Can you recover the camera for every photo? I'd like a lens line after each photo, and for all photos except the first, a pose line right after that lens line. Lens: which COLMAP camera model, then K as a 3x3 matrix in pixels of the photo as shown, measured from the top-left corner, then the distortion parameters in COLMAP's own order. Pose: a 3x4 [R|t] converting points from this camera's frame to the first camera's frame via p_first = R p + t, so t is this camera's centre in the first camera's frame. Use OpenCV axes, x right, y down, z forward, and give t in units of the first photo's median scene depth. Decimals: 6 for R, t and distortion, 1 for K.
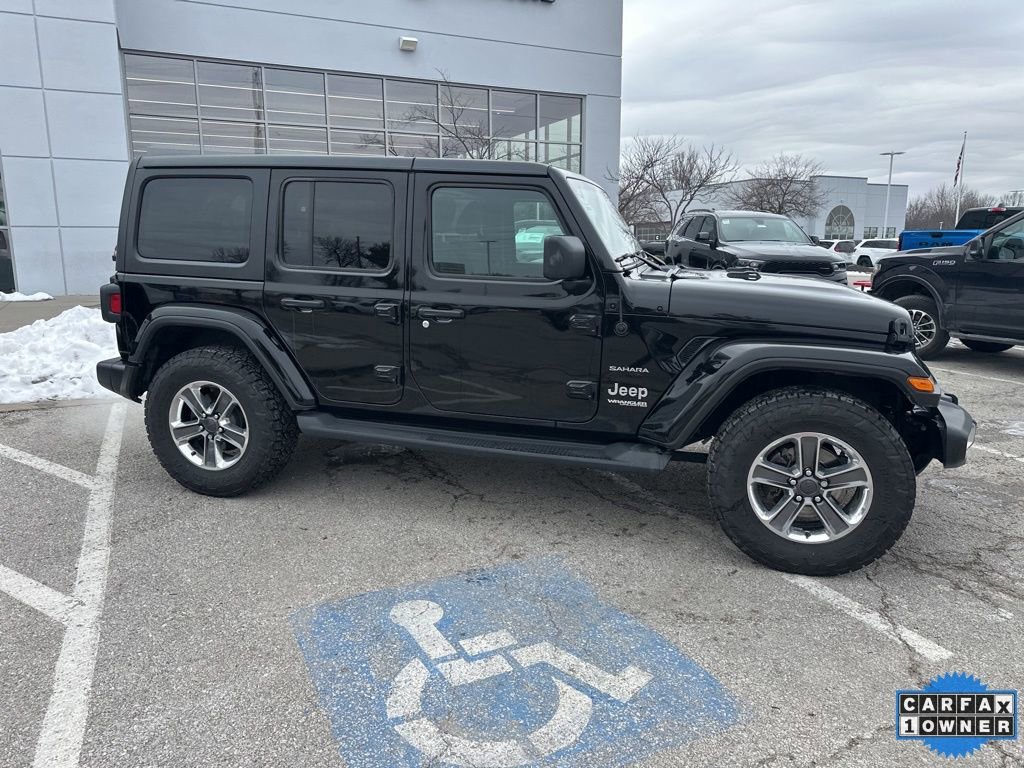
lens RADIAL K [[721.8, 0, 509.4], [0, 721.8, 358.8], [0, 0, 1]] dist [0.053262, -0.065260]
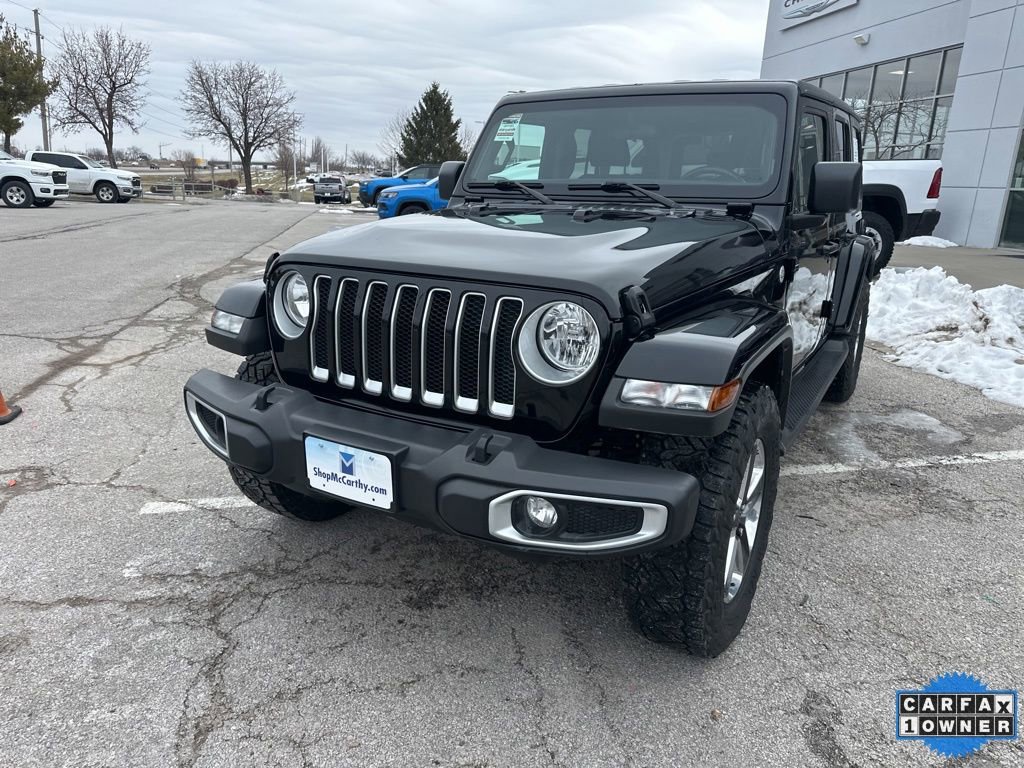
lens RADIAL K [[722.1, 0, 509.0], [0, 722.1, 369.7], [0, 0, 1]] dist [0.043237, -0.050278]
pose [[-0.253561, 0.230008, -0.939576, 1.159971], [-0.191716, 0.940102, 0.281874, -0.195486], [0.948131, 0.251604, -0.194277, 1.336057]]
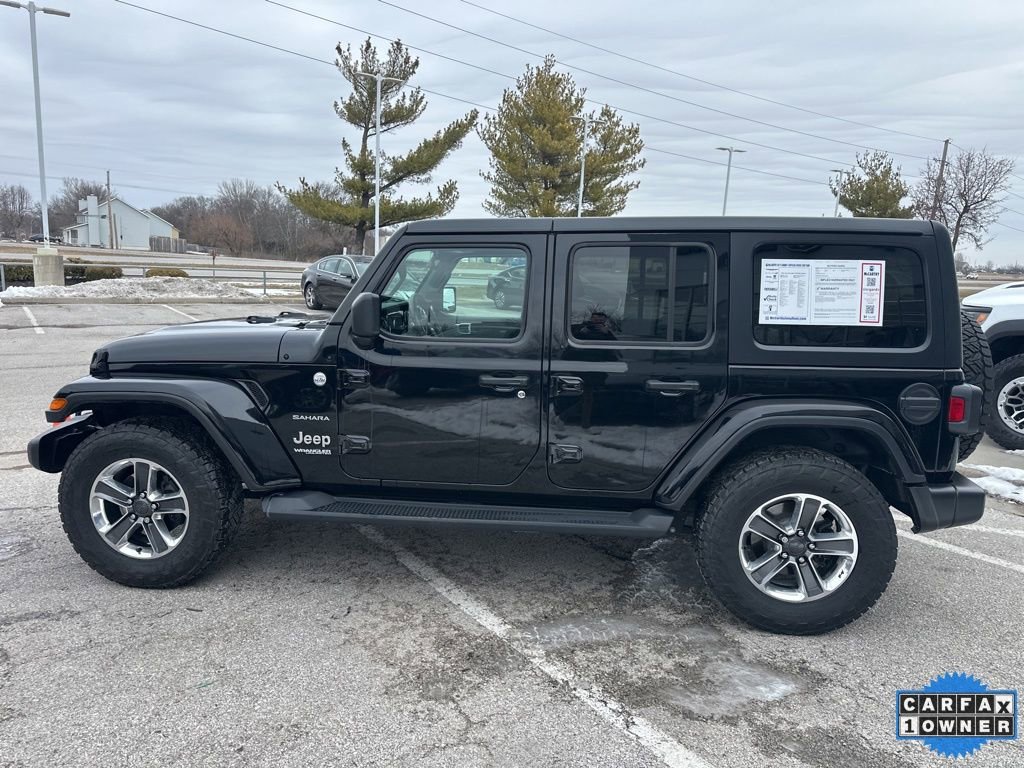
lens RADIAL K [[719.7, 0, 510.6], [0, 719.7, 383.7], [0, 0, 1]] dist [0.042856, -0.044643]
pose [[-0.983601, -0.014324, -0.179790, 0.199445], [-0.072784, 0.943591, 0.323013, -0.460454], [0.165021, 0.330802, -0.929160, 2.419603]]
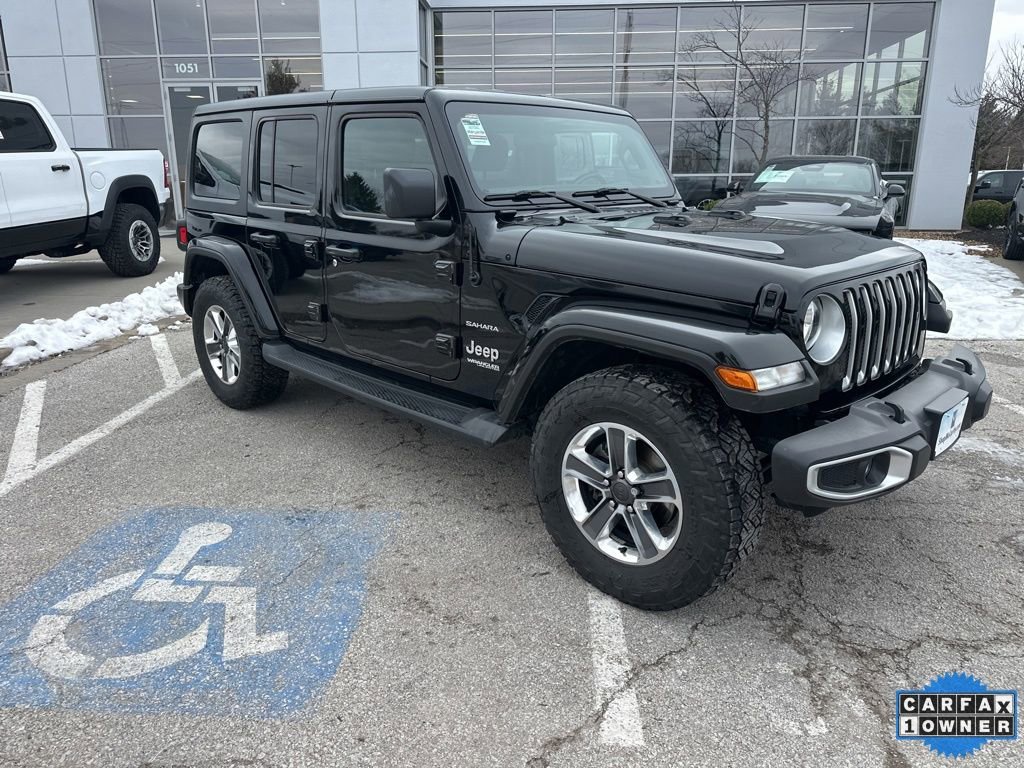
lens RADIAL K [[727.1, 0, 509.3], [0, 727.1, 367.6], [0, 0, 1]] dist [0.040735, -0.047093]
pose [[0.873953, 0.114258, -0.472389, 0.615218], [-0.075576, 0.992099, 0.100142, -0.025265], [0.480098, -0.051818, 0.875683, 0.242634]]
